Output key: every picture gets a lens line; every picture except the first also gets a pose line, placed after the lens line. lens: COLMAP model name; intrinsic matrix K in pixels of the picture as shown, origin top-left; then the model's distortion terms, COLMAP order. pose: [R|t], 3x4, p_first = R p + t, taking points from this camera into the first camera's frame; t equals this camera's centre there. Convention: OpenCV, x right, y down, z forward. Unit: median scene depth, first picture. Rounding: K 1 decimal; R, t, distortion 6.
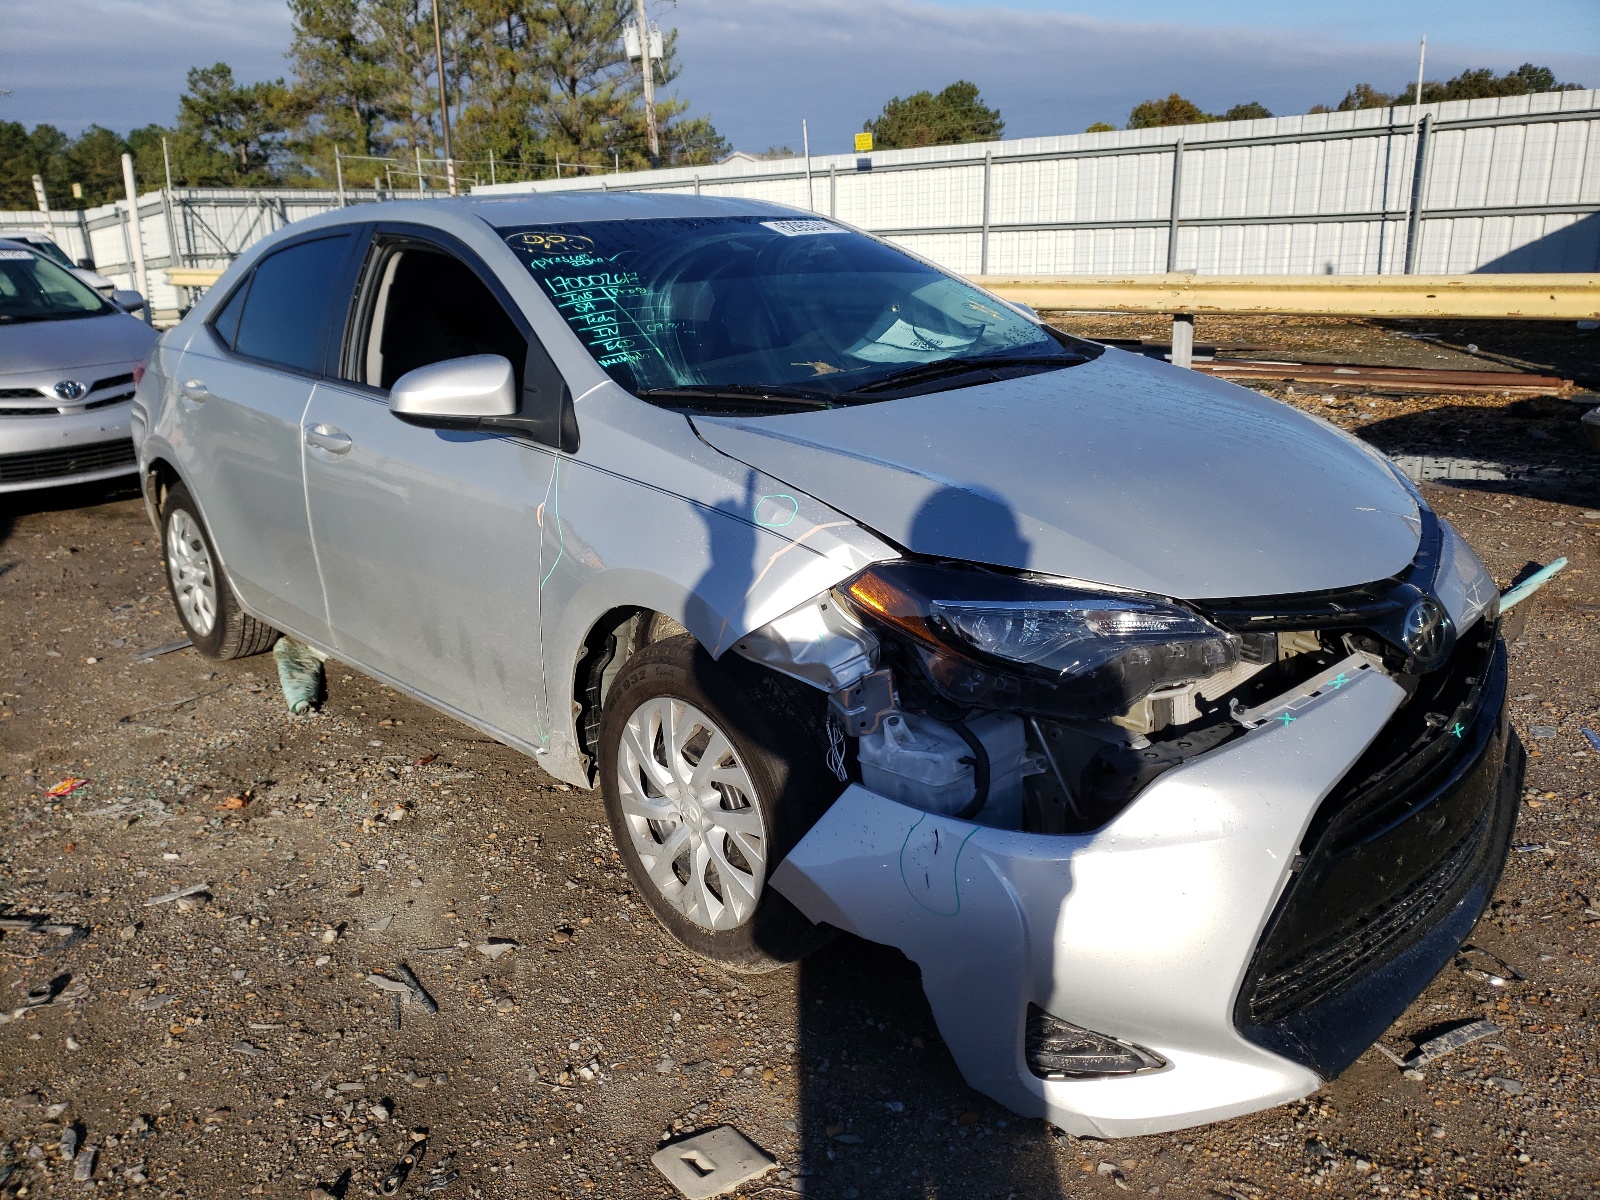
lens RADIAL K [[1230.9, 0, 797.7], [0, 1230.9, 599.4], [0, 0, 1]] dist [0.010416, 0.000923]
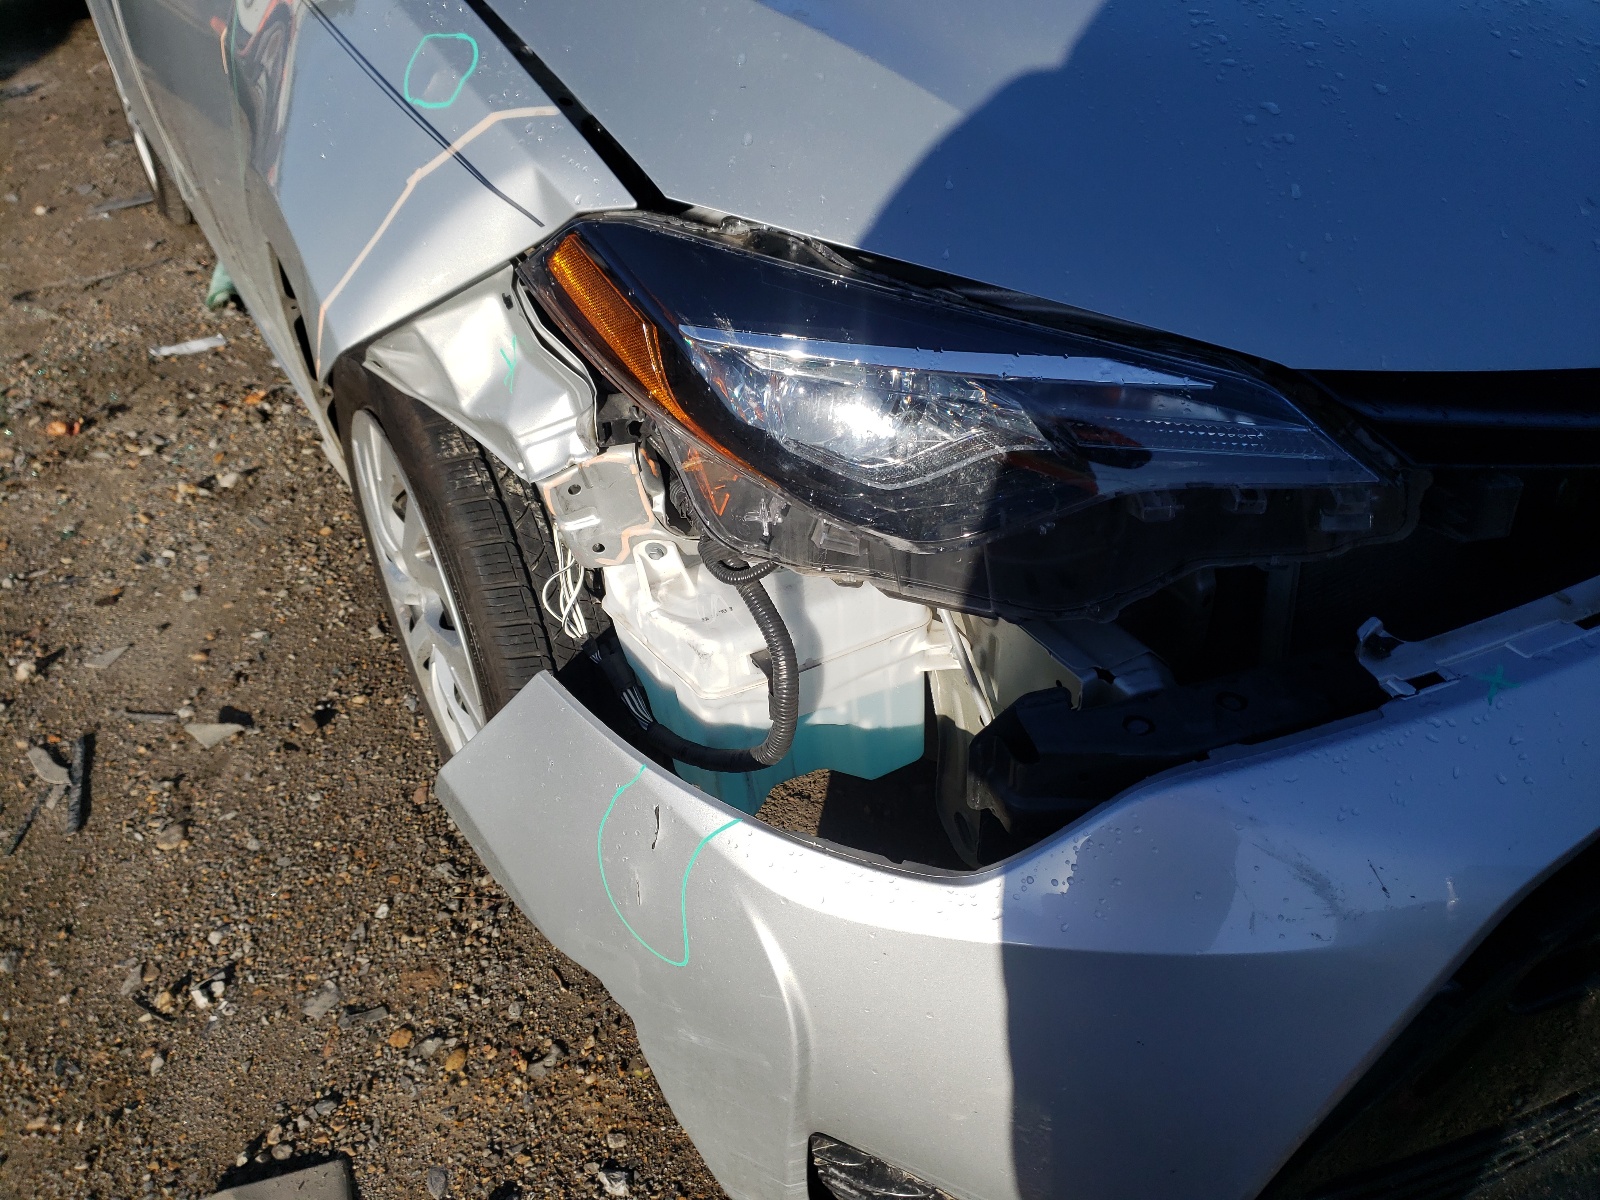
lens RADIAL K [[1230.9, 0, 804.1], [0, 1230.9, 603.1], [0, 0, 1]] dist [0.010416, 0.000923]
pose [[0.978569, 0.133200, -0.157034, 0.206169], [-0.072917, 0.937344, 0.340690, -0.050637], [0.192575, -0.321938, 0.926969, 0.515657]]
